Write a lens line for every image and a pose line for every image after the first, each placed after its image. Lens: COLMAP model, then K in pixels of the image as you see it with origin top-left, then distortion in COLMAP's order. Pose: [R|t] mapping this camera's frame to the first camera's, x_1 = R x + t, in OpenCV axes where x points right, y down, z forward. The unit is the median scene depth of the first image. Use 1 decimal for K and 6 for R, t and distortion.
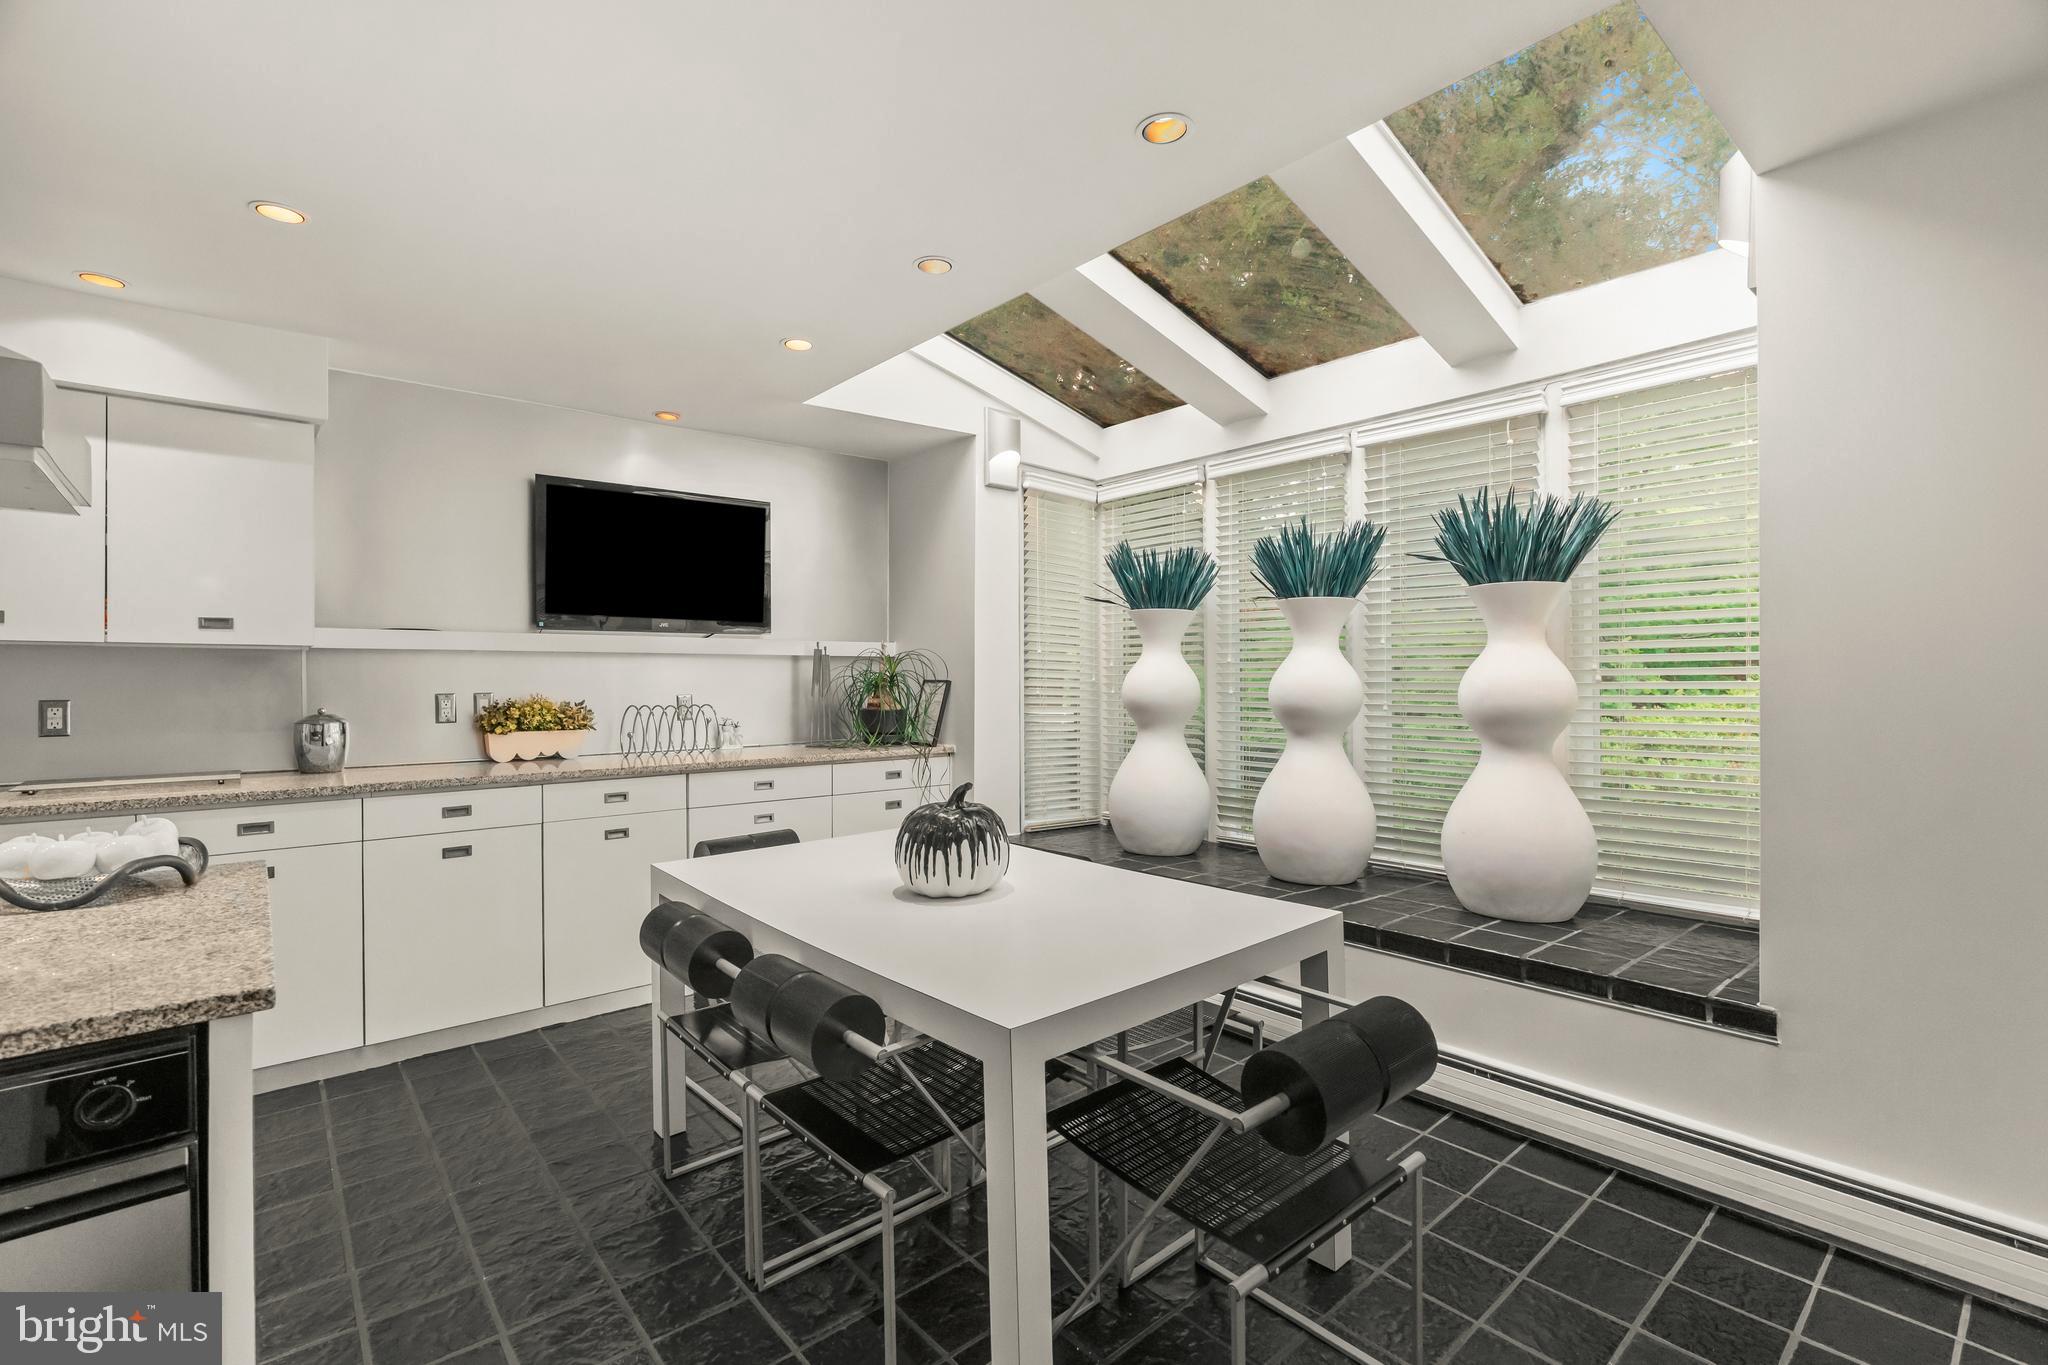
lens RADIAL K [[910.0, 0, 1030.2], [0, 910.0, 673.5], [0, 0, 1]] dist [-0.010044, 0.000693]
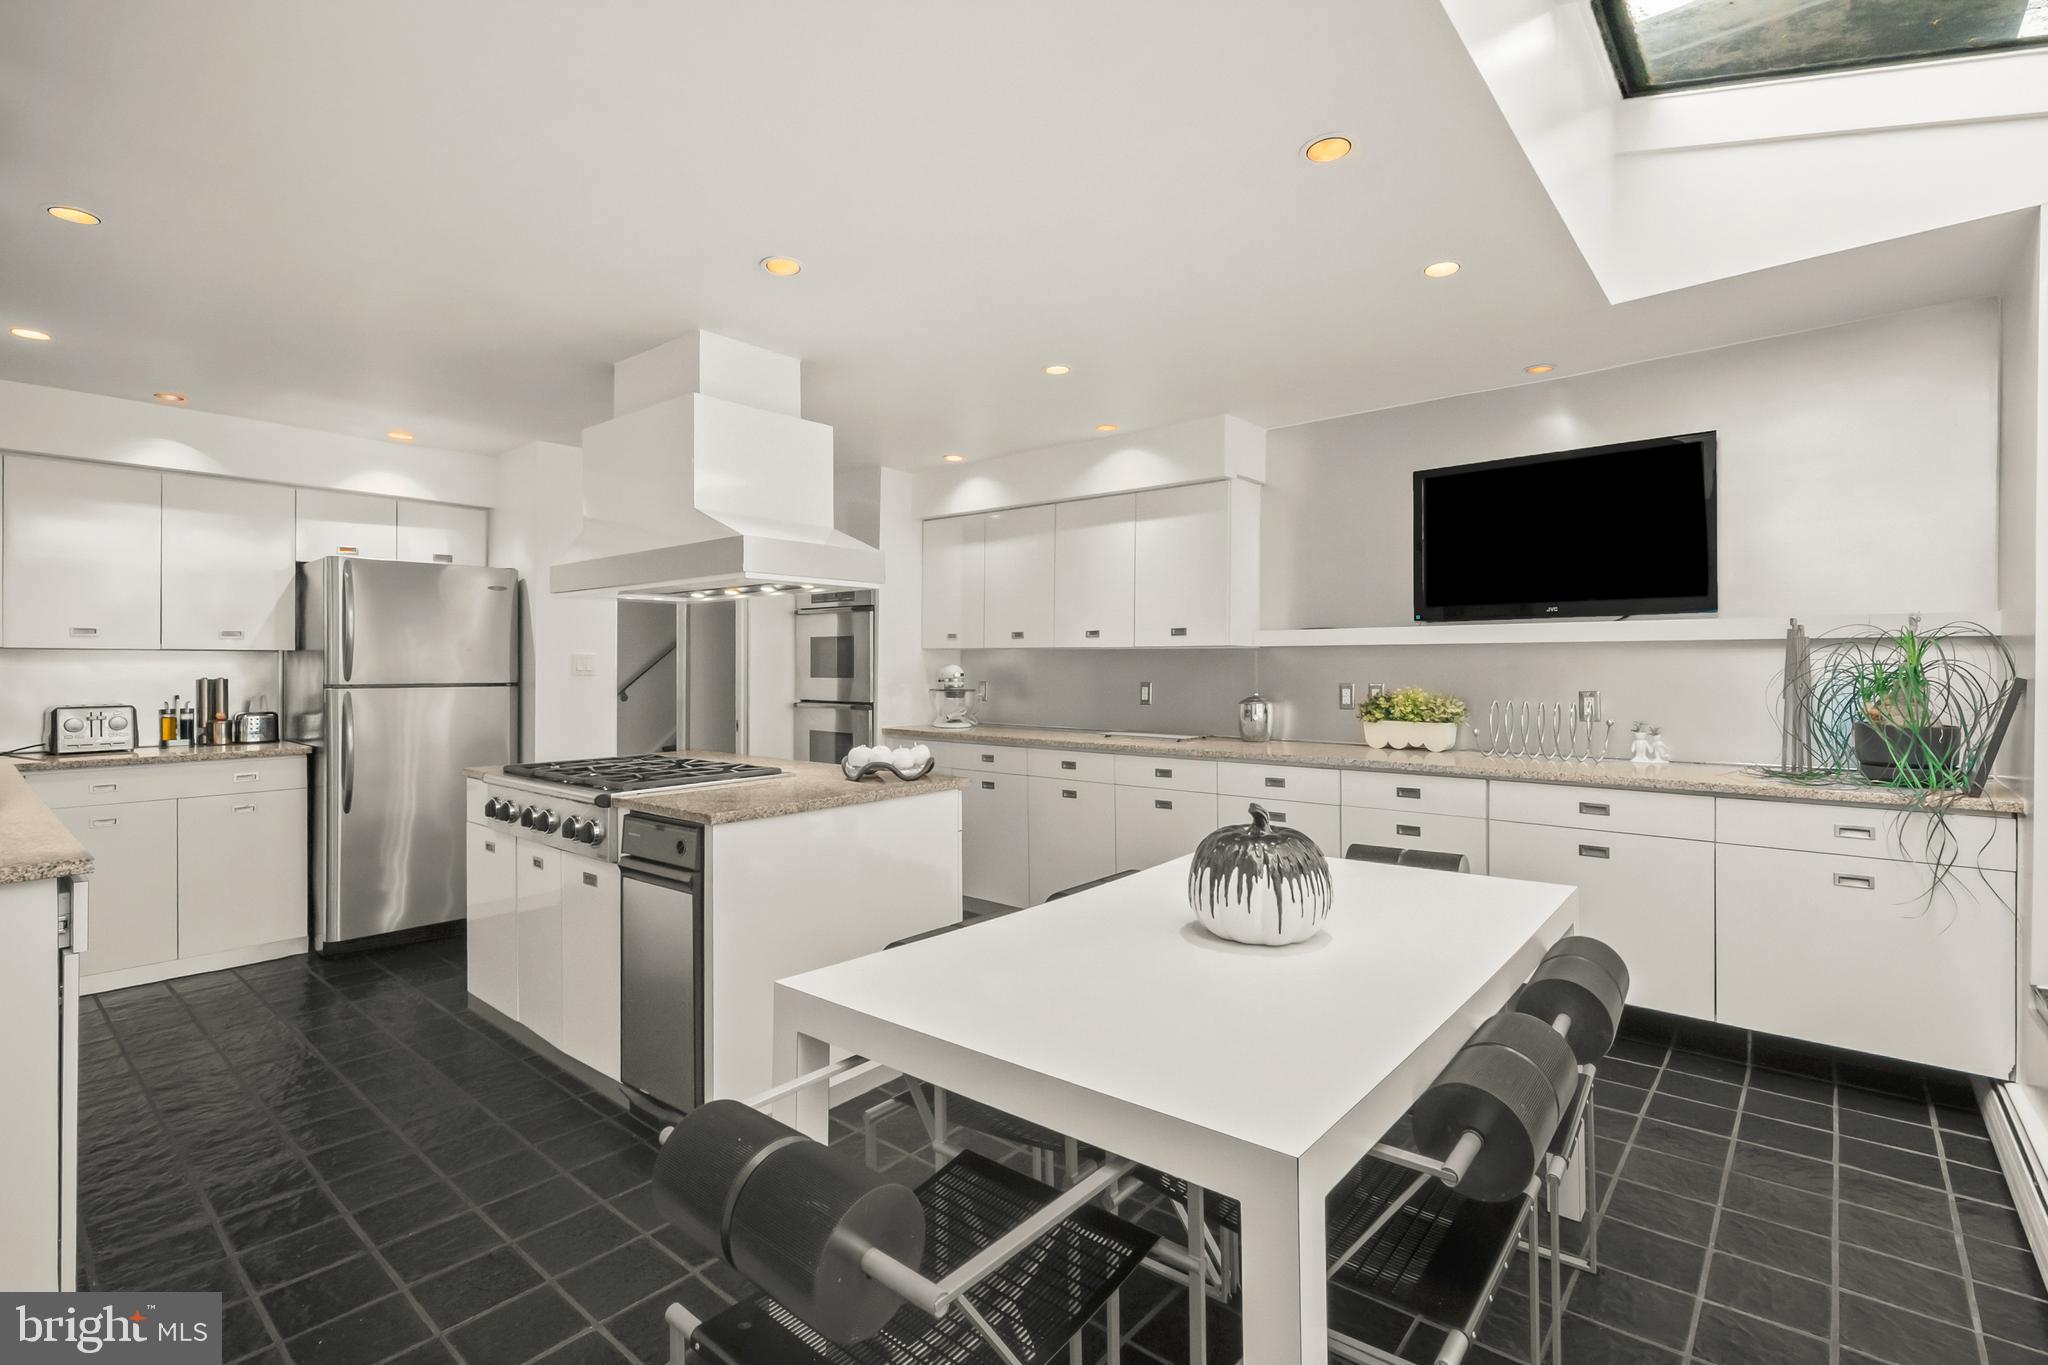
lens RADIAL K [[876.8, 0, 956.0], [0, 876.8, 665.7], [0, 0, 1]] dist [0.022994, 0.000133]
pose [[0.168819, -0.001278, -0.985646, 0.366878], [-0.000209, 0.999999, -0.001332, 0.001117], [0.985647, 0.000430, 0.168818, 0.331799]]
